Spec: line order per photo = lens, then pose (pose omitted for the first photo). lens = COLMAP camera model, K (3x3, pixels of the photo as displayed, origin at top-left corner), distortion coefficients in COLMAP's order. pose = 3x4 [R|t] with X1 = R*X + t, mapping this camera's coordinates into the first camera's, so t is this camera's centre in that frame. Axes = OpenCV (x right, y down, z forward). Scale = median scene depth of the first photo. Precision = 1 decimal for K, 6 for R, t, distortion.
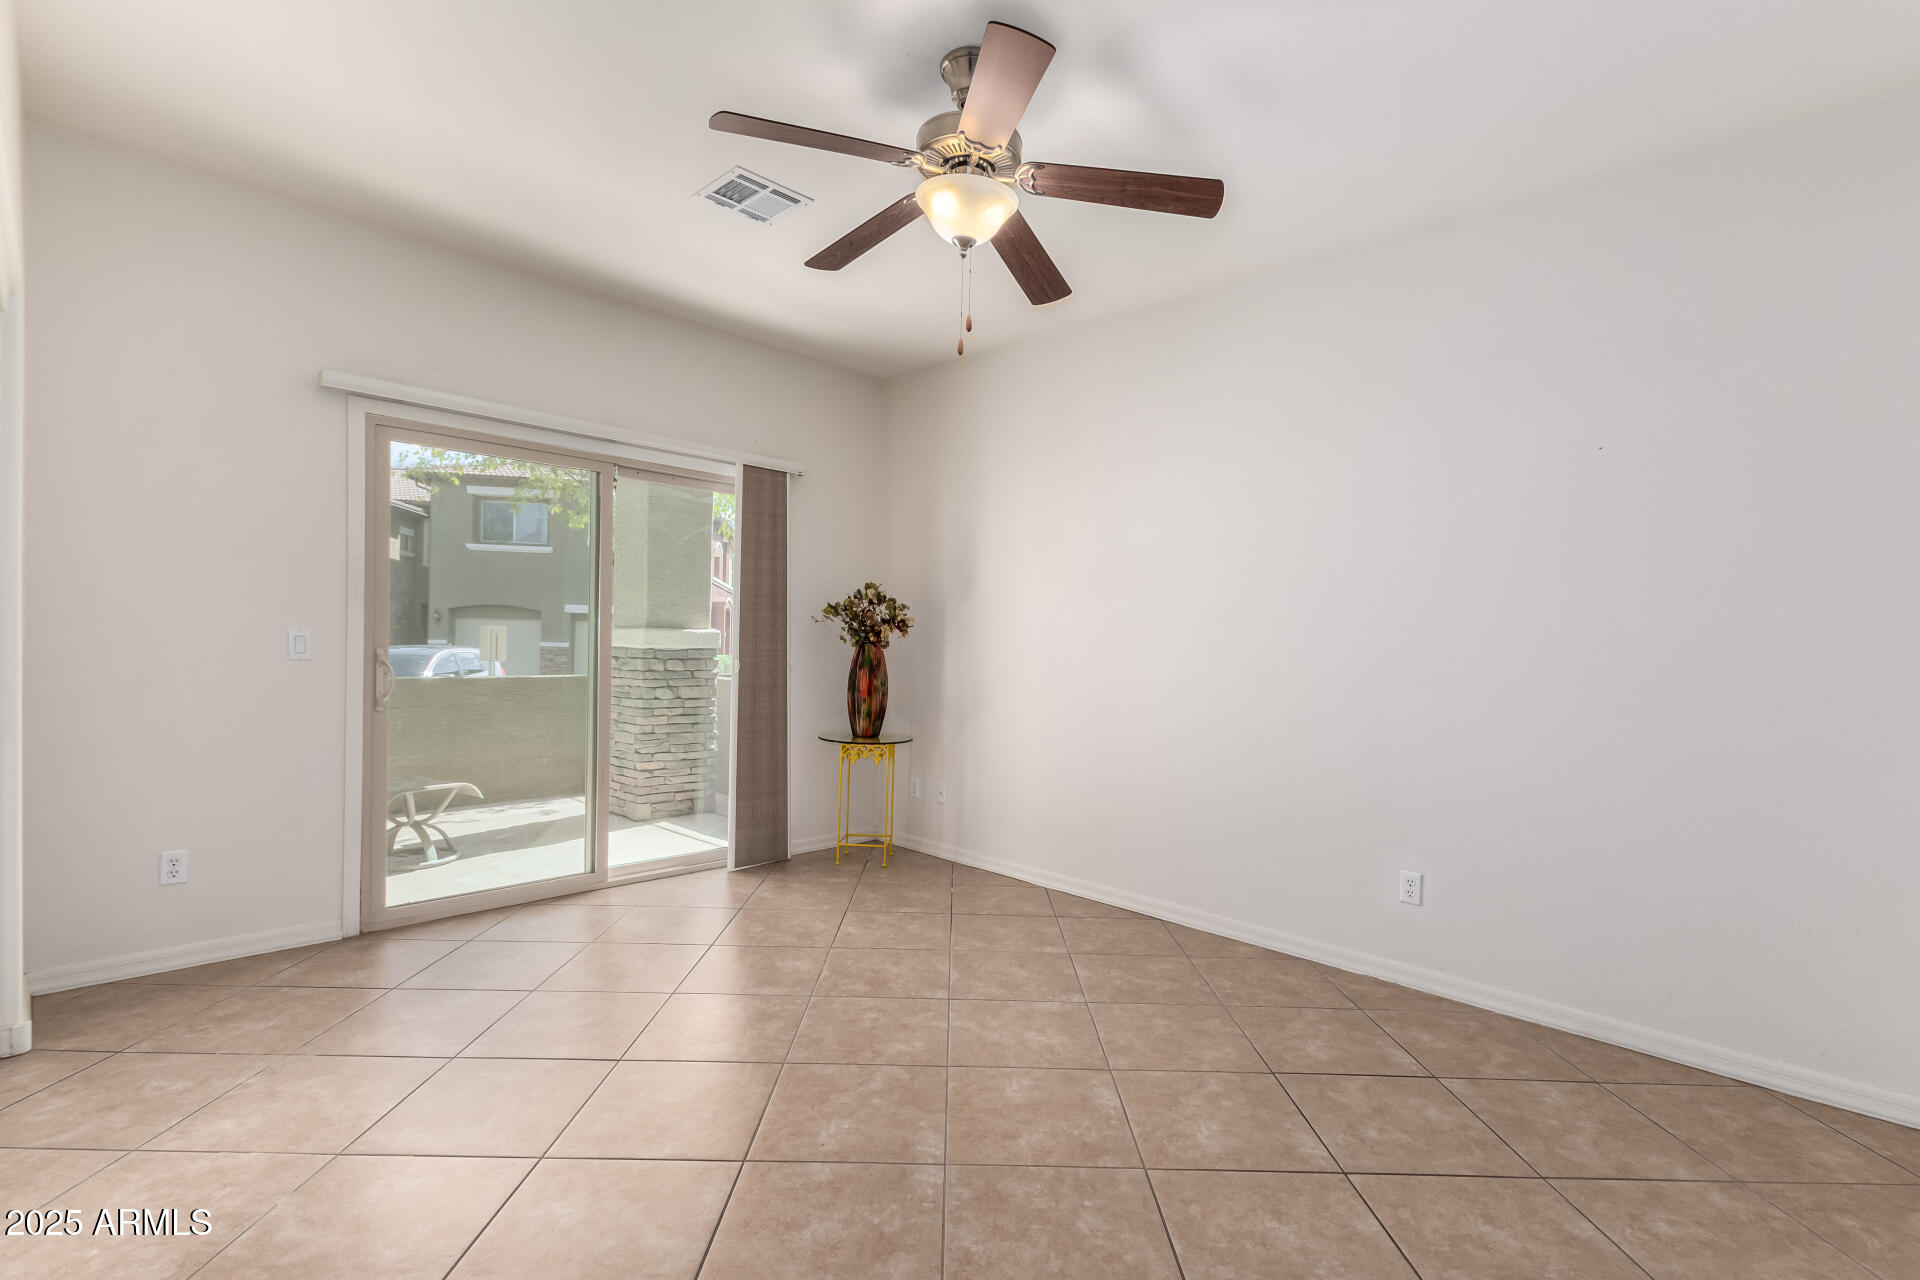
lens RADIAL K [[887.5, 0, 981.3], [0, 887.5, 639.0], [0, 0, 1]] dist [0.003505, -0.004548]
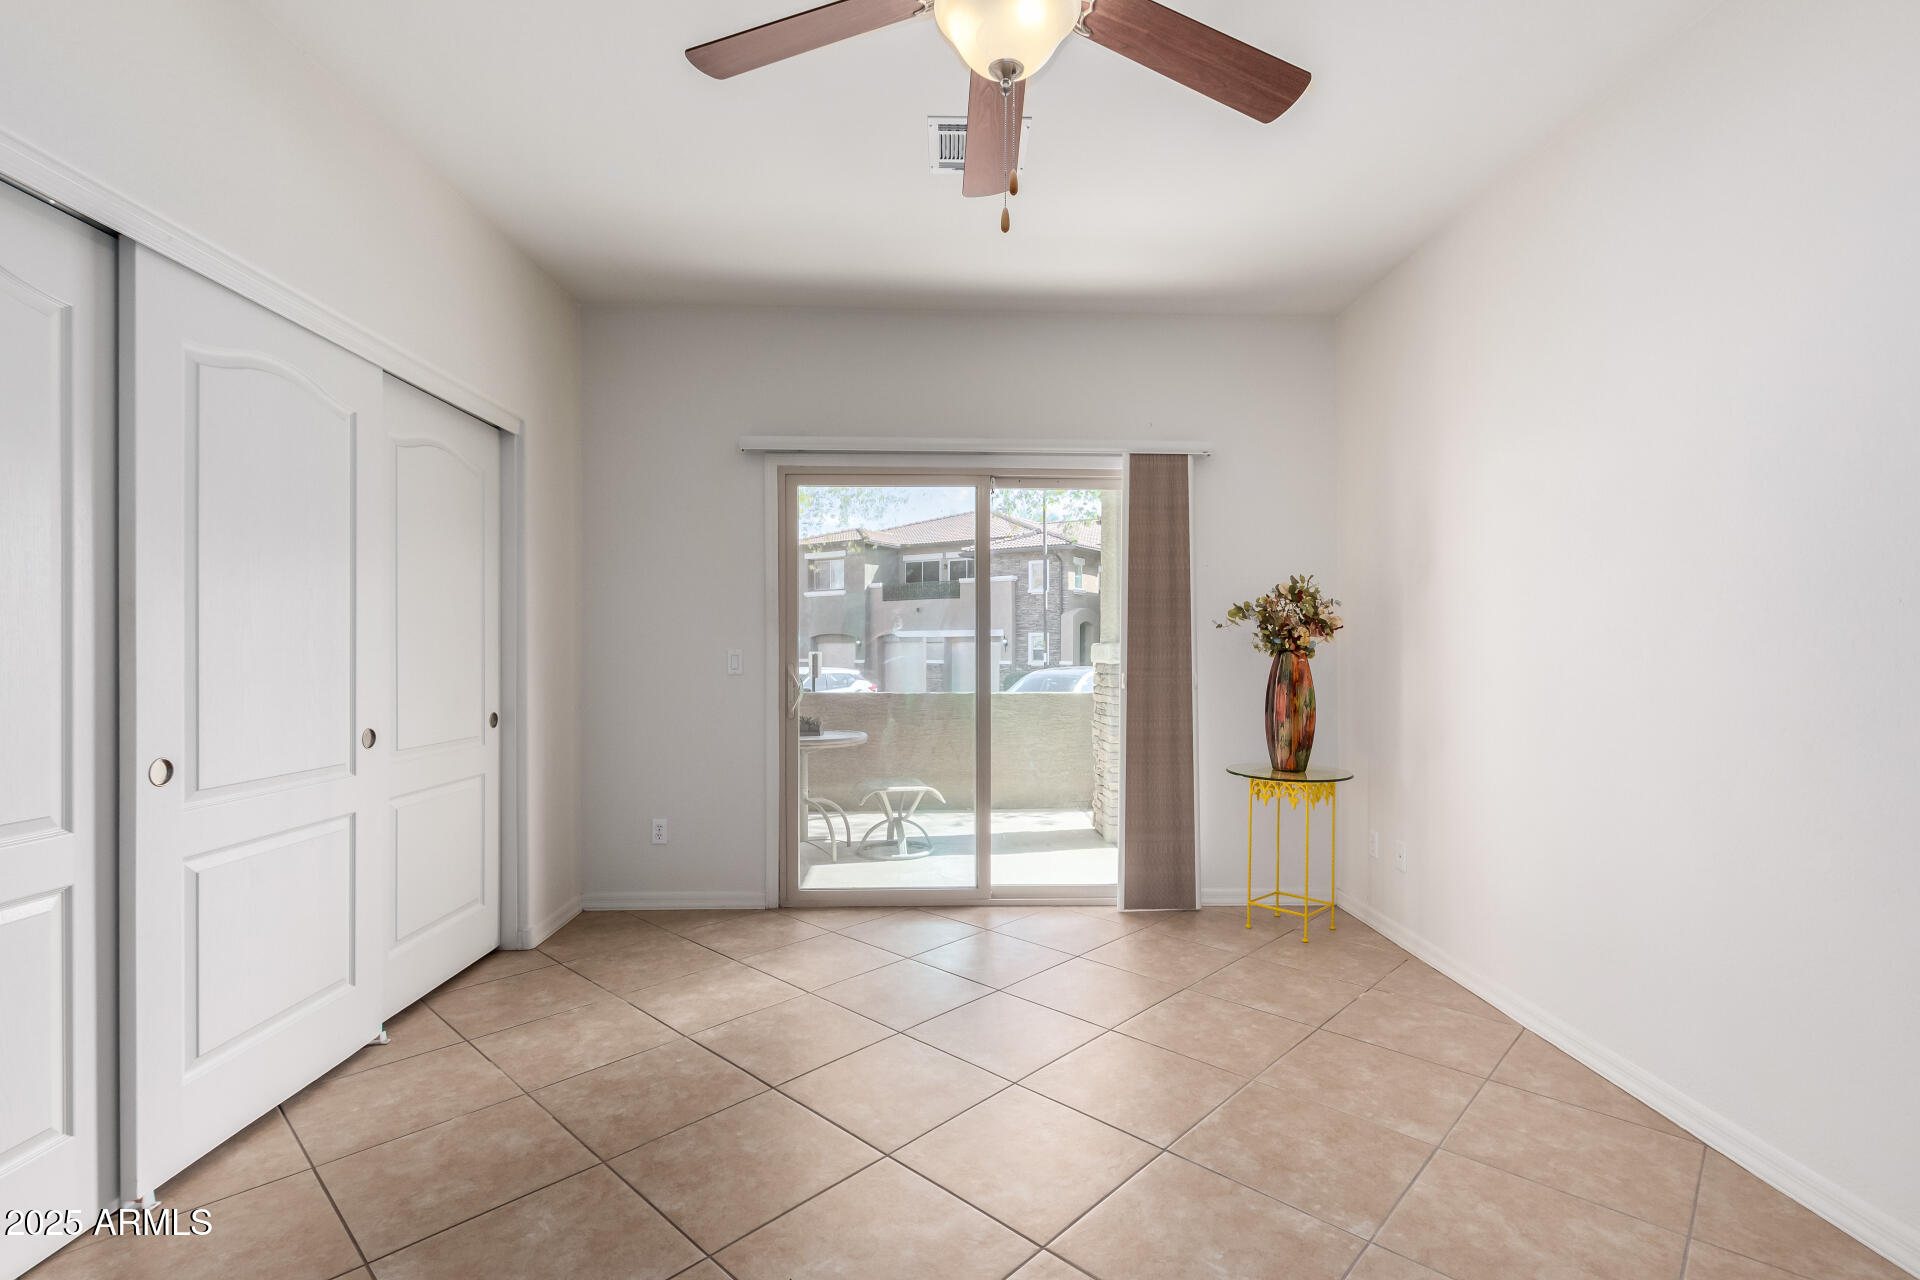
lens RADIAL K [[887.5, 0, 963.0], [0, 887.5, 646.7], [0, 0, 1]] dist [0.003505, -0.004548]
pose [[0.707908, -0.028830, -0.705716, 0.261198], [0.019328, 0.999583, -0.021448, 0.013755], [0.706040, 0.001543, 0.708170, 0.282494]]
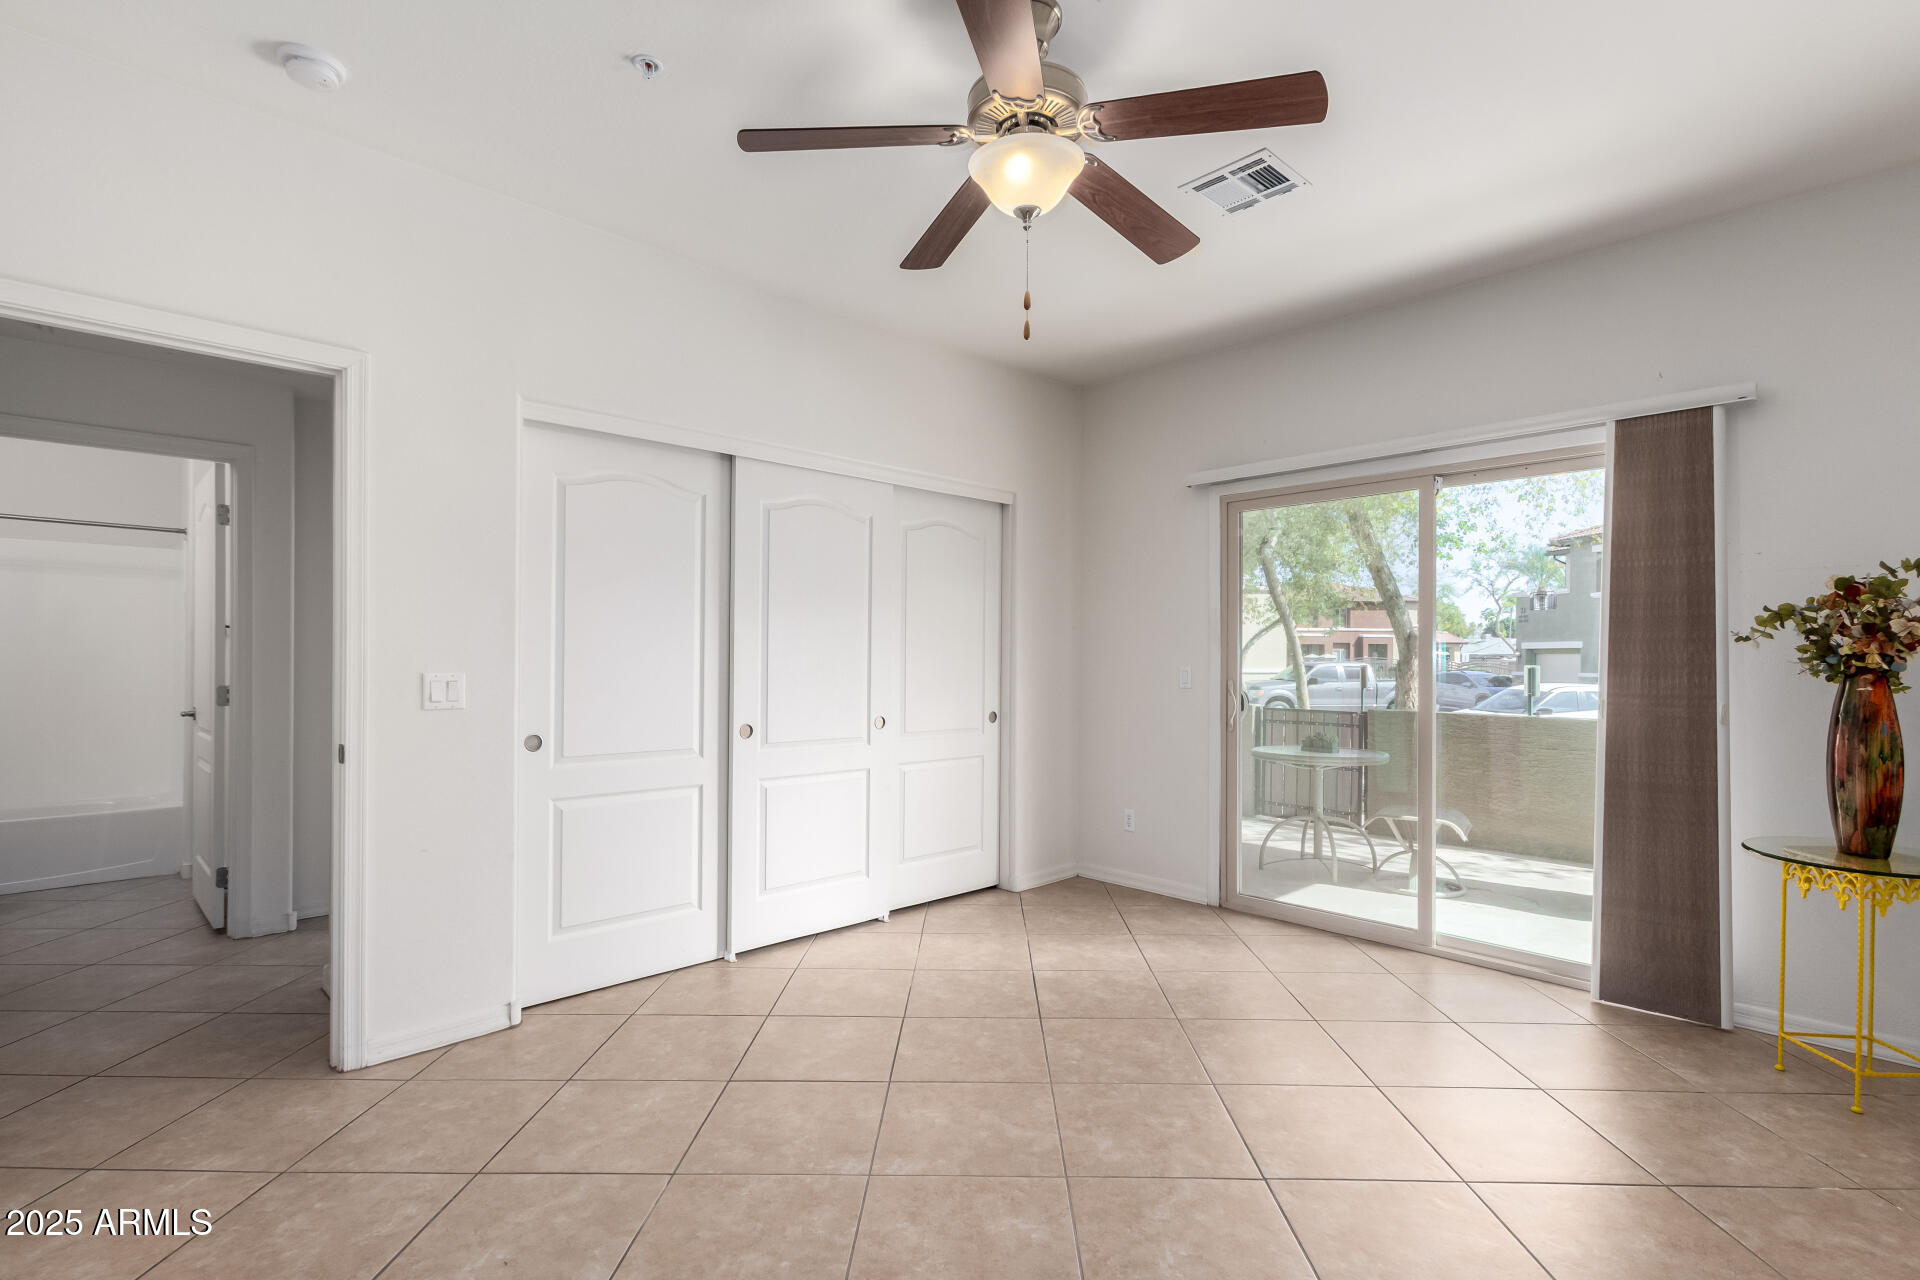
lens RADIAL K [[887.5, 0, 950.9], [0, 887.5, 638.6], [0, 0, 1]] dist [0.003505, -0.004548]
pose [[-0.059431, -0.049728, -0.996993, 0.502900], [-0.003687, 0.998763, -0.049596, 0.012580], [0.998226, 0.000728, -0.059541, 0.578083]]
